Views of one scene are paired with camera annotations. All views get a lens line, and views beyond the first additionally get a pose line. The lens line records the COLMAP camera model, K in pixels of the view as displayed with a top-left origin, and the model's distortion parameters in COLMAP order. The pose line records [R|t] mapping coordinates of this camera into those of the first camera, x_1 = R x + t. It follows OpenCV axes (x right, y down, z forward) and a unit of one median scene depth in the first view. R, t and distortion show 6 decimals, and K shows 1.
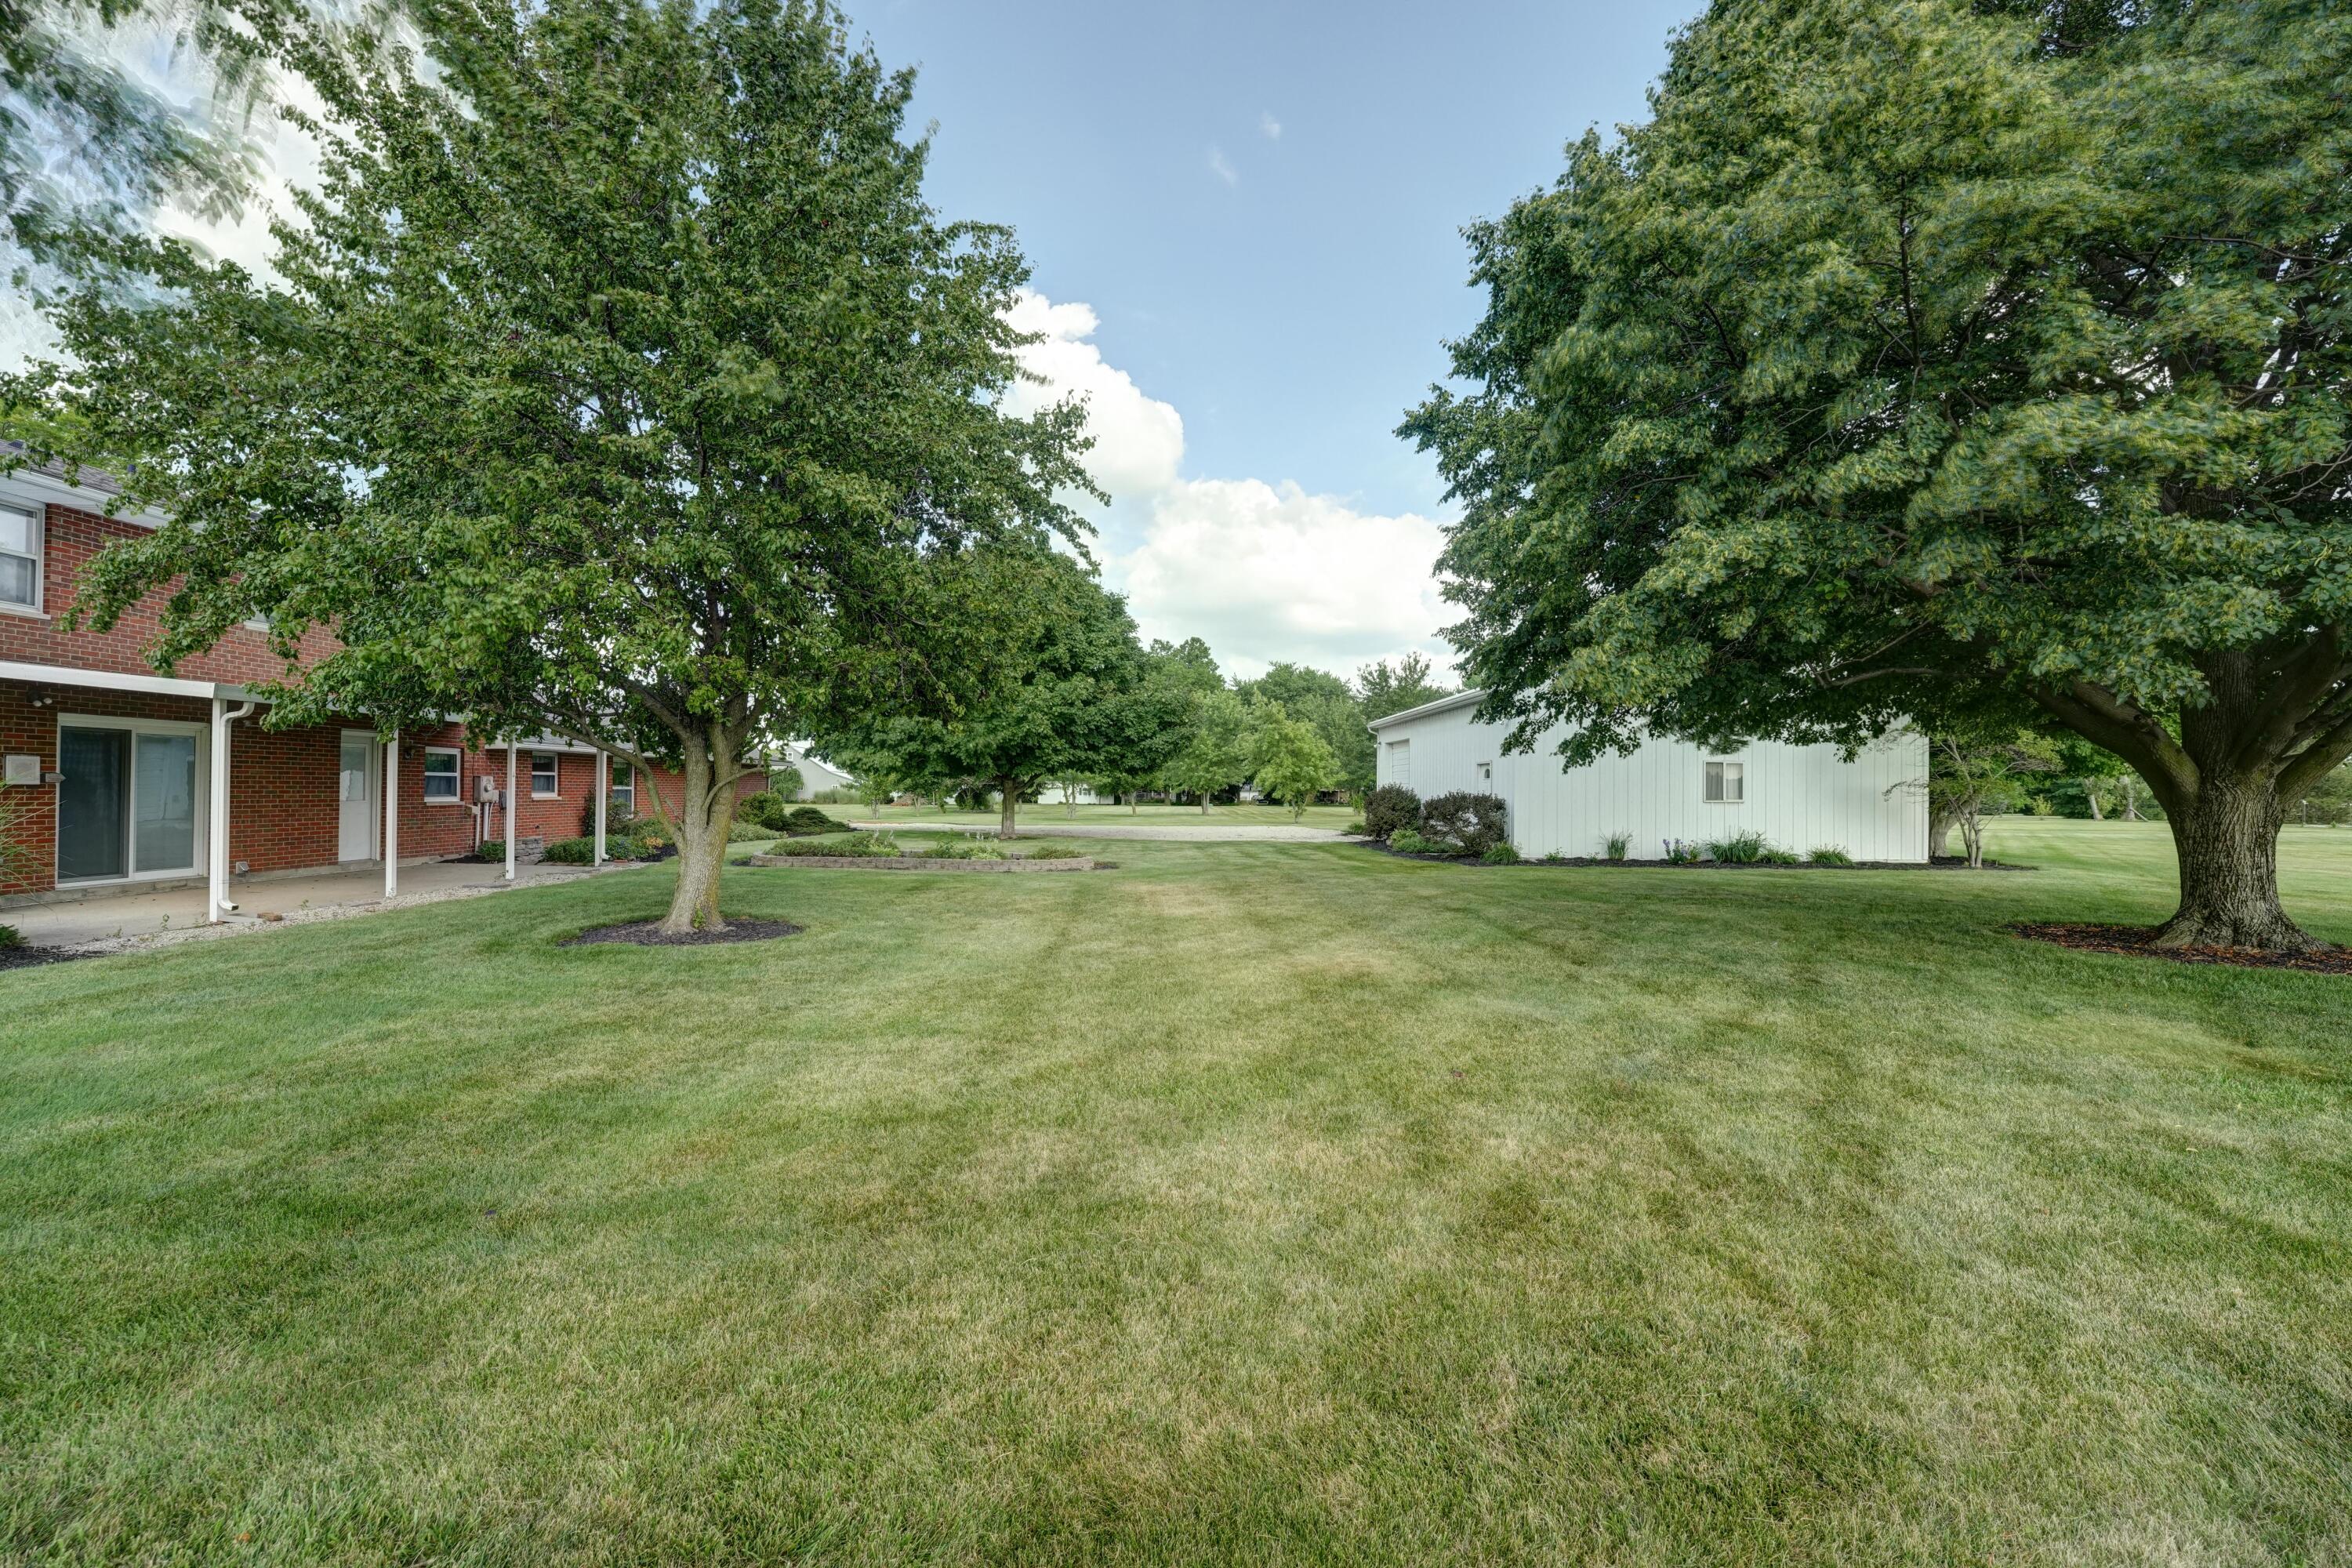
lens RADIAL K [[957.6, 0, 1167.0], [0, 957.6, 784.7], [0, 0, 1]] dist [0.000359, 0.000365]
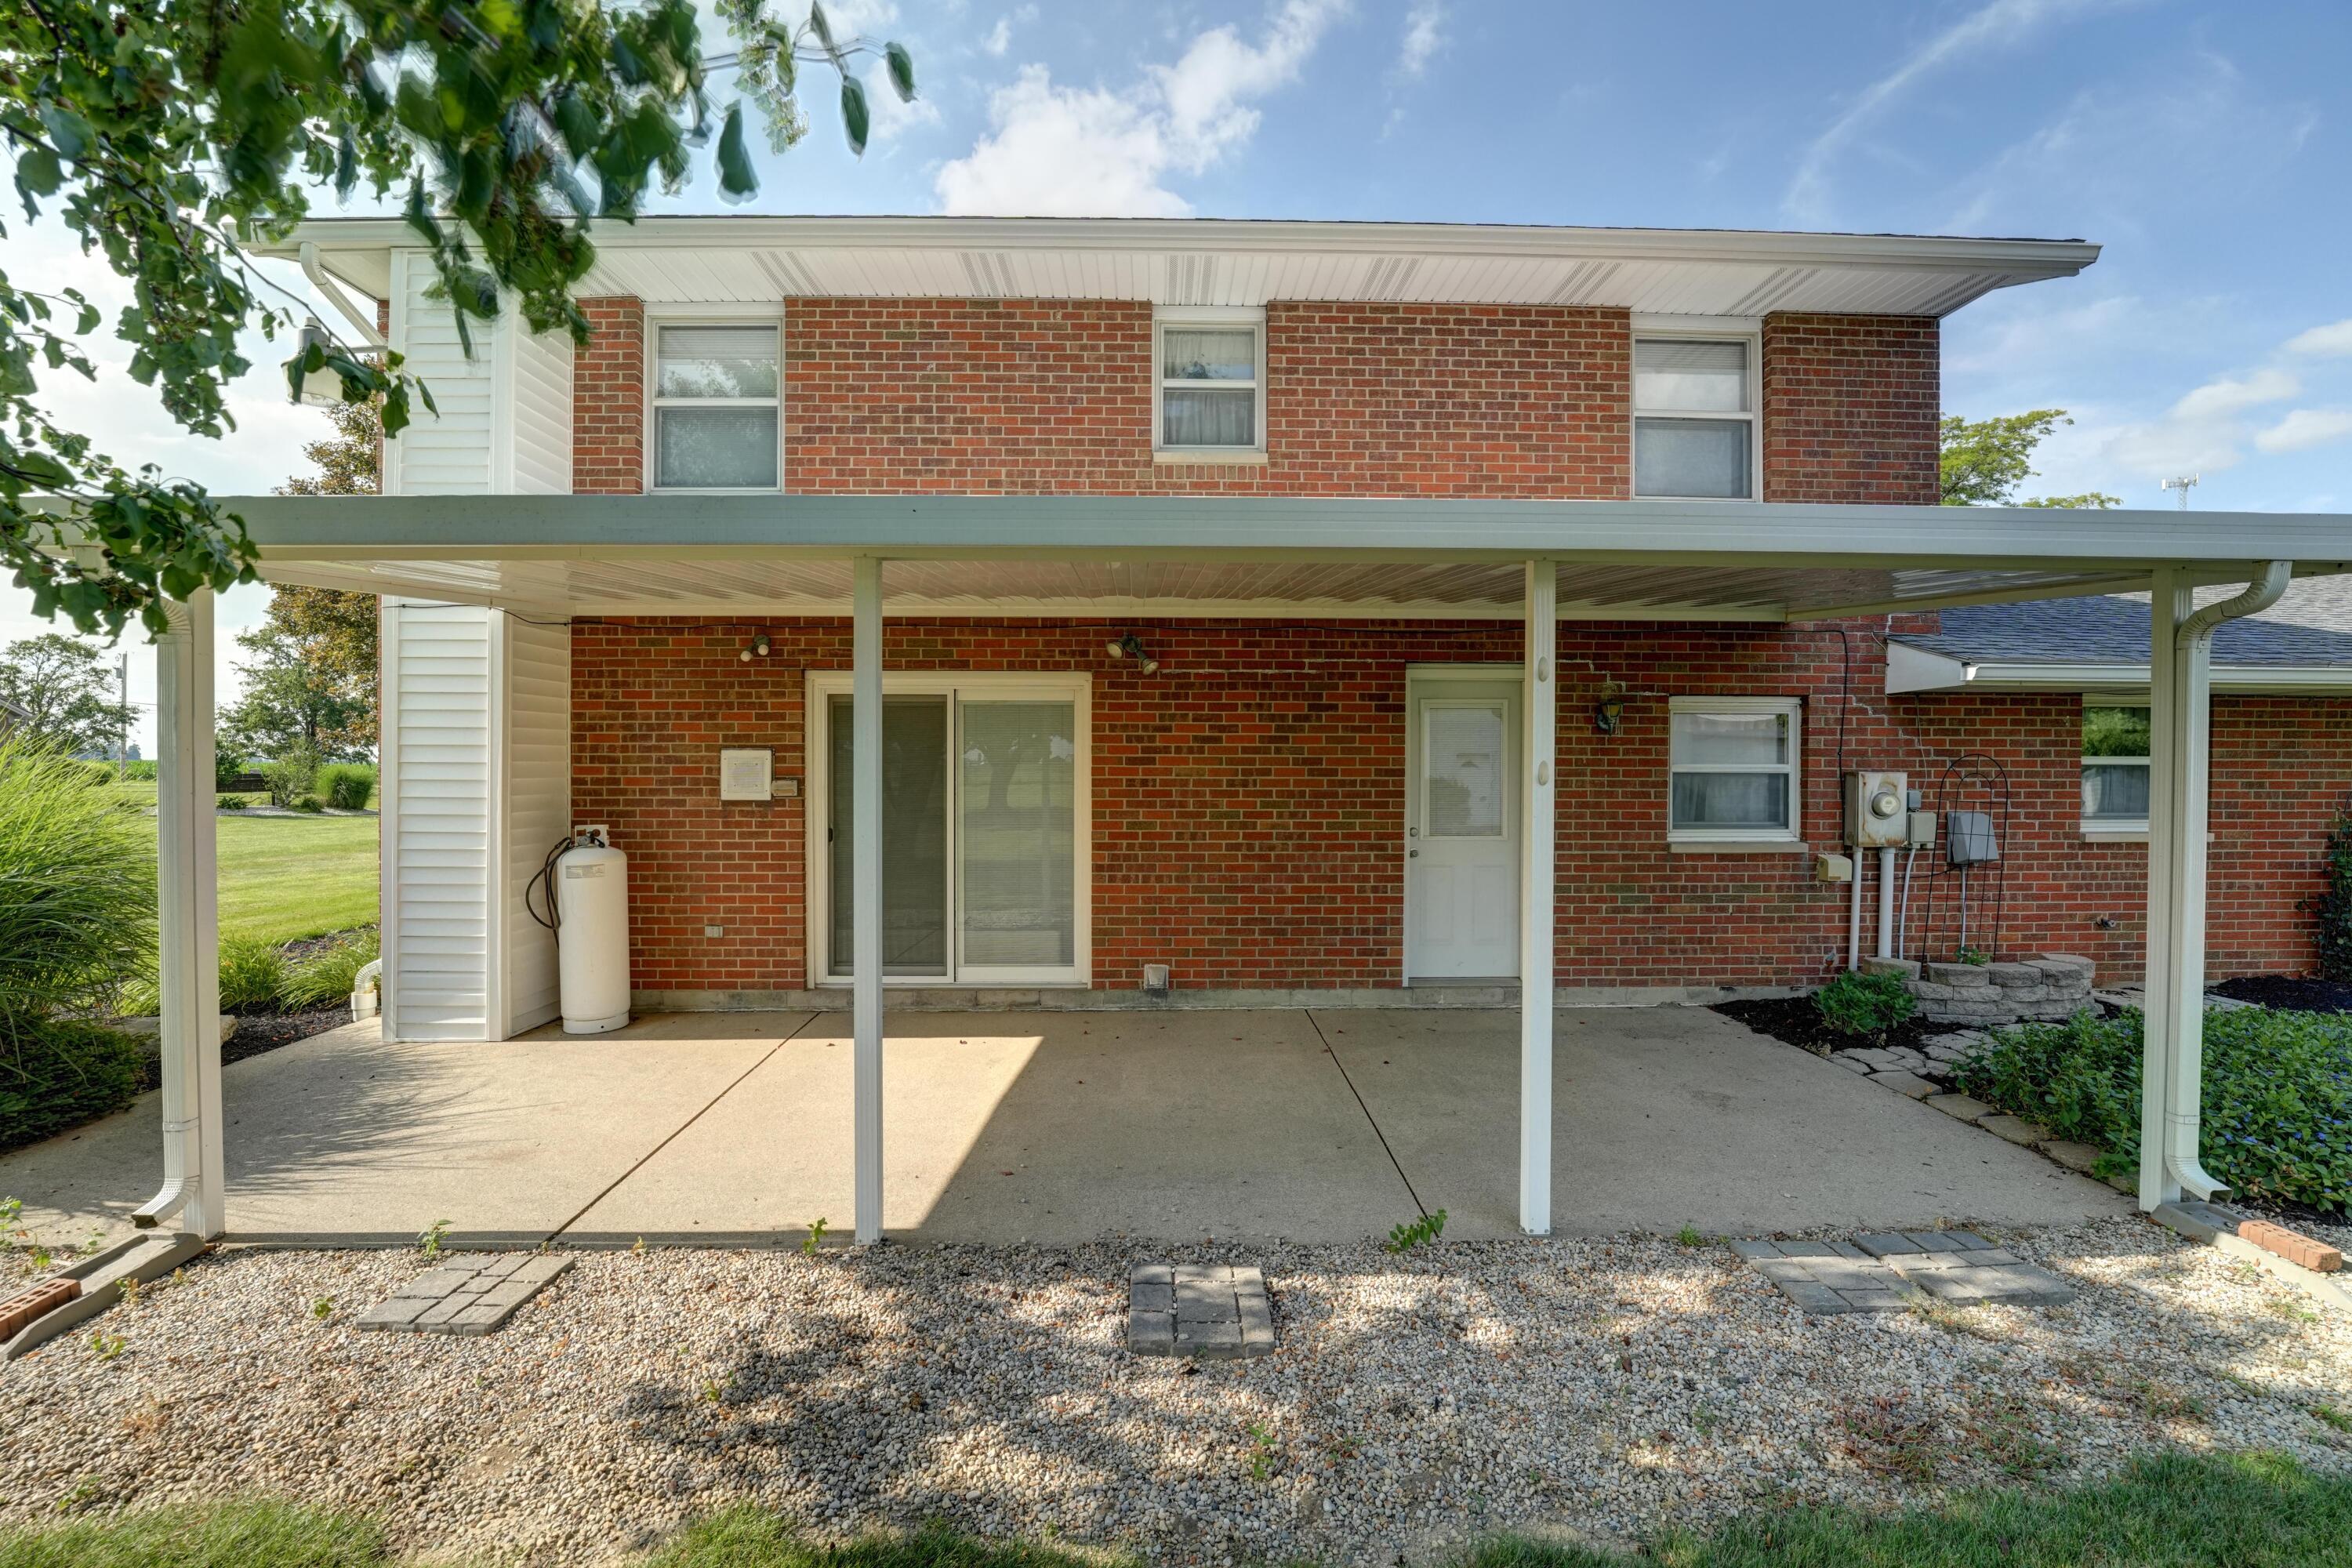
lens RADIAL K [[957.6, 0, 1165.9], [0, 957.6, 779.4], [0, 0, 1]] dist [0.000359, 0.000365]
pose [[0.021052, 0.007269, -0.999752, -0.395747], [0.002979, 0.999969, 0.007334, -0.010560], [0.999774, -0.003133, 0.021030, 0.787845]]
